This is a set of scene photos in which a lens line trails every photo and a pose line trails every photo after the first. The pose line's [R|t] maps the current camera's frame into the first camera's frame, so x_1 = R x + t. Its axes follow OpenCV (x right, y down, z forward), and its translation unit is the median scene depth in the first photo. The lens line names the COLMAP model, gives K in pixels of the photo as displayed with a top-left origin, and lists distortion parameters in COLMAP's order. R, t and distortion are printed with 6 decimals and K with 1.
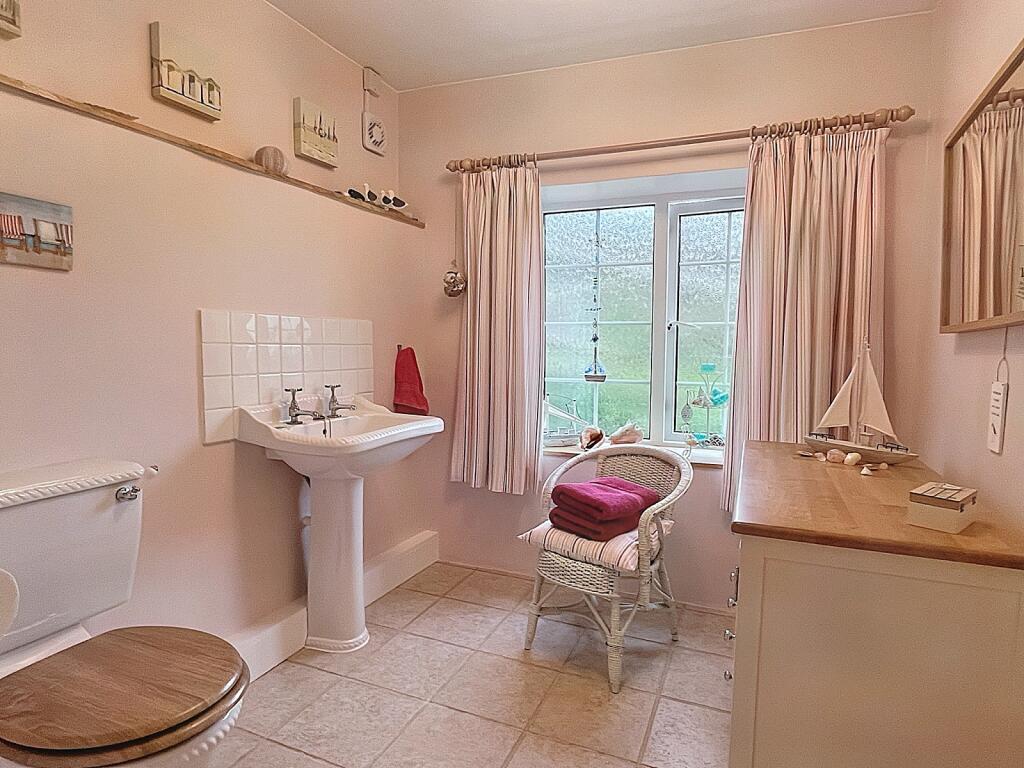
lens RADIAL K [[574.3, 0, 512.0], [0, 574.3, 384.0], [0, 0, 1]] dist [0.000926, -0.000625]
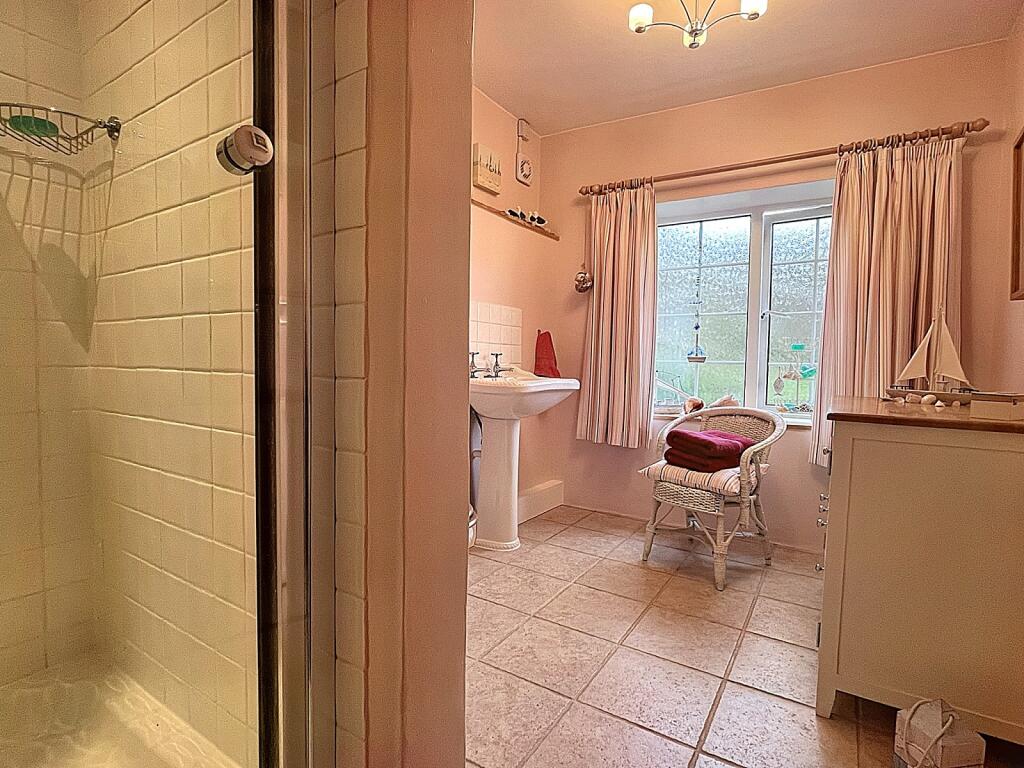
lens RADIAL K [[510.3, 0, 511.5], [0, 510.3, 383.5], [0, 0, 1]] dist [-0.001932, -0.000168]
pose [[0.985883, 0.017535, -0.166512, -0.073526], [-0.022822, 0.999293, -0.029890, 0.099596], [0.165870, 0.033269, 0.985586, -0.153163]]
